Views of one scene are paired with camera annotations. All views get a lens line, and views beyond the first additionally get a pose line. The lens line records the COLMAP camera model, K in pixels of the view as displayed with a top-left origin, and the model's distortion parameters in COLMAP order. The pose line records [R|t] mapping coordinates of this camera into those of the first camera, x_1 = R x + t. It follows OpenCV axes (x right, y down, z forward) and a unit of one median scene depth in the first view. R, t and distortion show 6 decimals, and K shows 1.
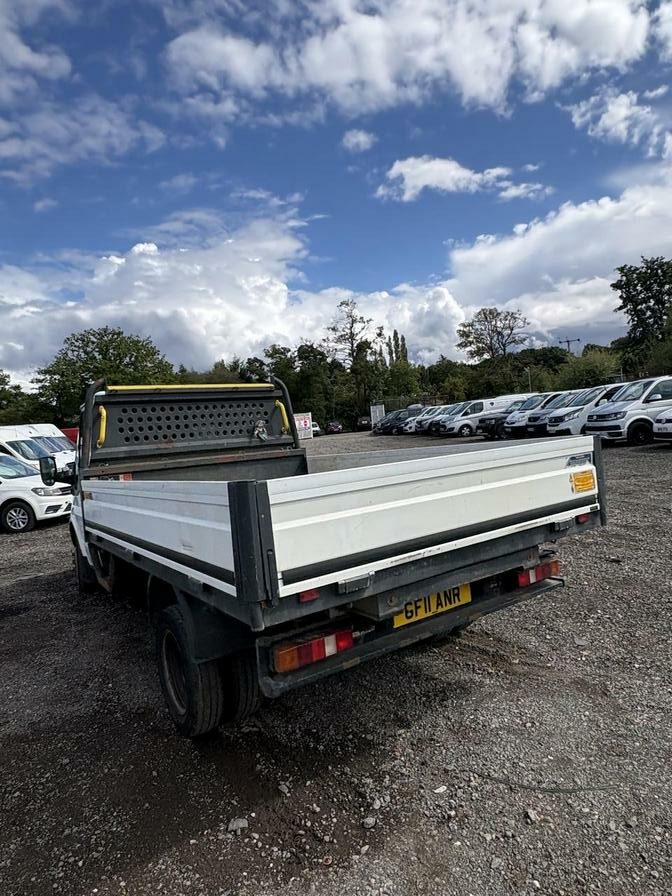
lens RADIAL K [[546.5, 0, 342.6], [0, 546.5, 448.8], [0, 0, 1]] dist [0.001510, 0.000225]
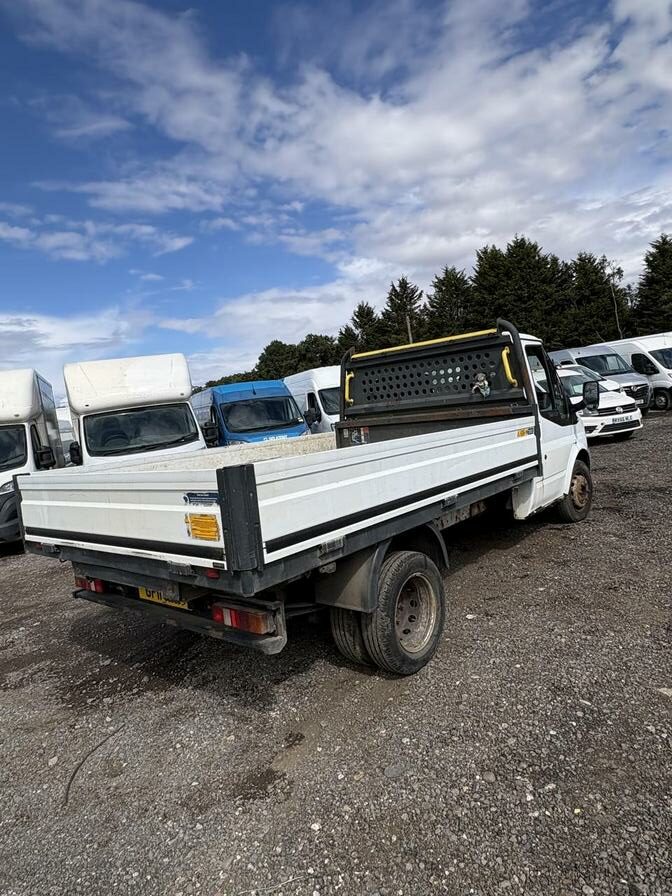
lens RADIAL K [[546.5, 0, 332.9], [0, 546.5, 446.1], [0, 0, 1]] dist [0.001510, 0.000225]
pose [[0.282453, 0.119789, -0.951772, 0.290118], [0.067167, 0.987268, 0.144189, -0.036122], [0.956927, -0.104654, 0.270811, 0.234698]]
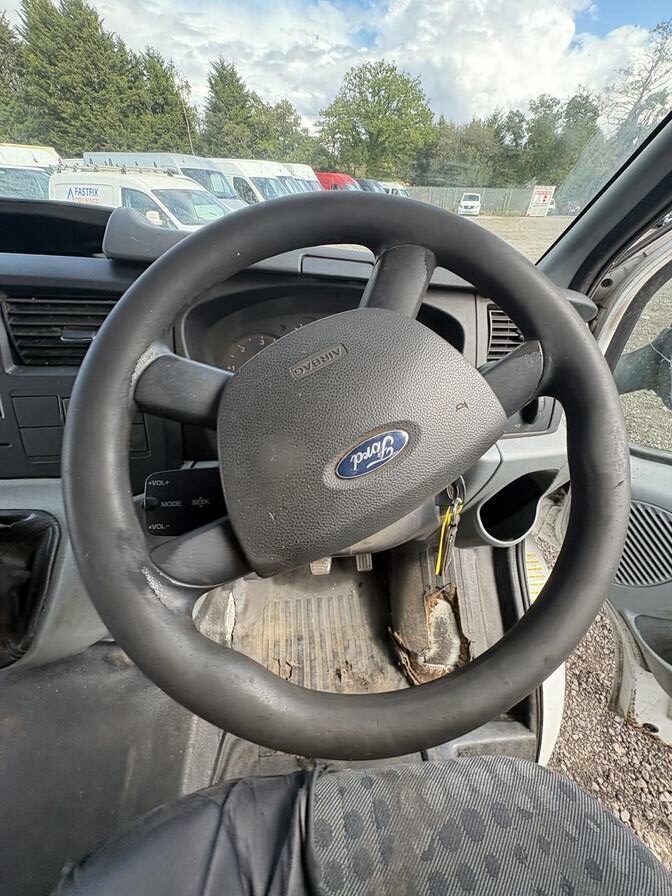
lens RADIAL K [[356.1, 0, 332.6], [0, 356.1, 440.3], [0, 0, 1]] dist [-0.002959, 0.000383]
pose [[0.872667, 0.362560, -0.327113, -0.175950], [-0.127890, 0.816189, 0.563453, -0.010737], [0.471272, -0.449872, 0.758629, 0.633259]]
